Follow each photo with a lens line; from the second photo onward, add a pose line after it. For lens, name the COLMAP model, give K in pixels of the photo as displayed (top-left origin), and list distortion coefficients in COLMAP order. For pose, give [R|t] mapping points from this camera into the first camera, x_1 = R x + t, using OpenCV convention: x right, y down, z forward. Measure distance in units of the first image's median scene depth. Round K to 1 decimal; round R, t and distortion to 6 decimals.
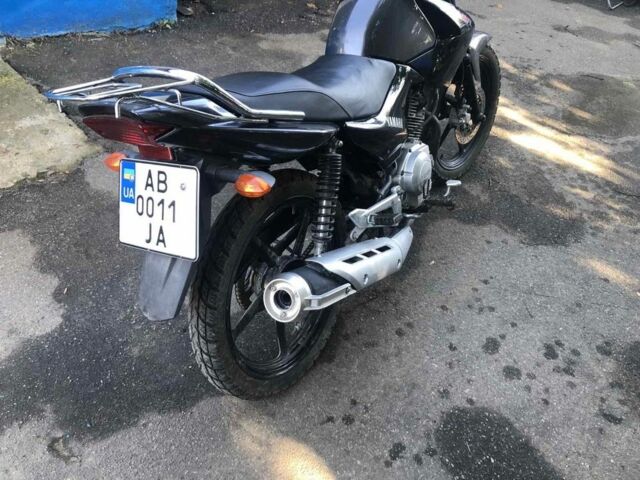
lens RADIAL K [[524.0, 0, 319.7], [0, 524.0, 239.7], [0, 0, 1]] dist [0.013019, -0.015896]
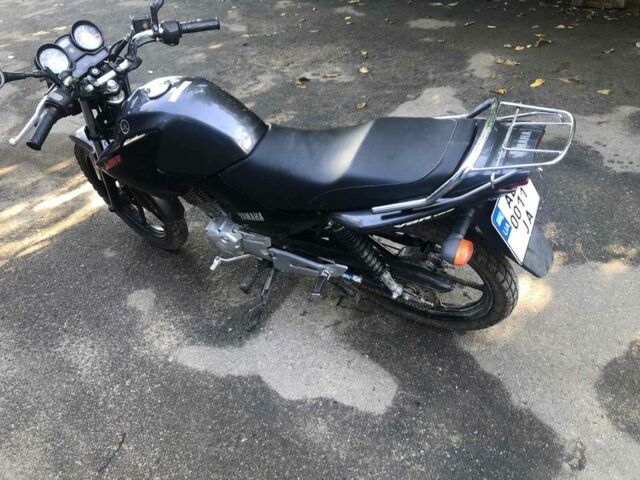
lens RADIAL K [[524.0, 0, 319.3], [0, 524.0, 240.4], [0, 0, 1]] dist [0.013019, -0.015896]
pose [[-0.070222, -0.669762, 0.739248, -0.813044], [0.720921, 0.478126, 0.501666, -0.644938], [-0.689451, 0.568167, 0.449271, 0.521699]]
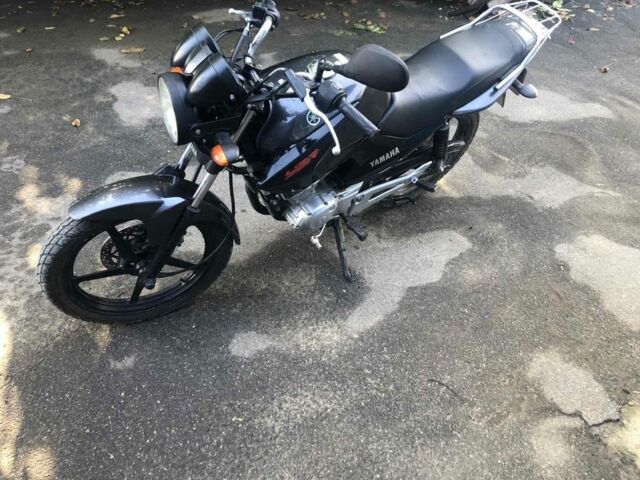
lens RADIAL K [[524.0, 0, 319.0], [0, 524.0, 238.5], [0, 0, 1]] dist [0.013019, -0.015896]
pose [[-0.927206, -0.319778, 0.195016, -0.163648], [0.138713, 0.190473, 0.971843, -1.408199], [-0.347919, 0.928150, -0.132250, 1.438732]]
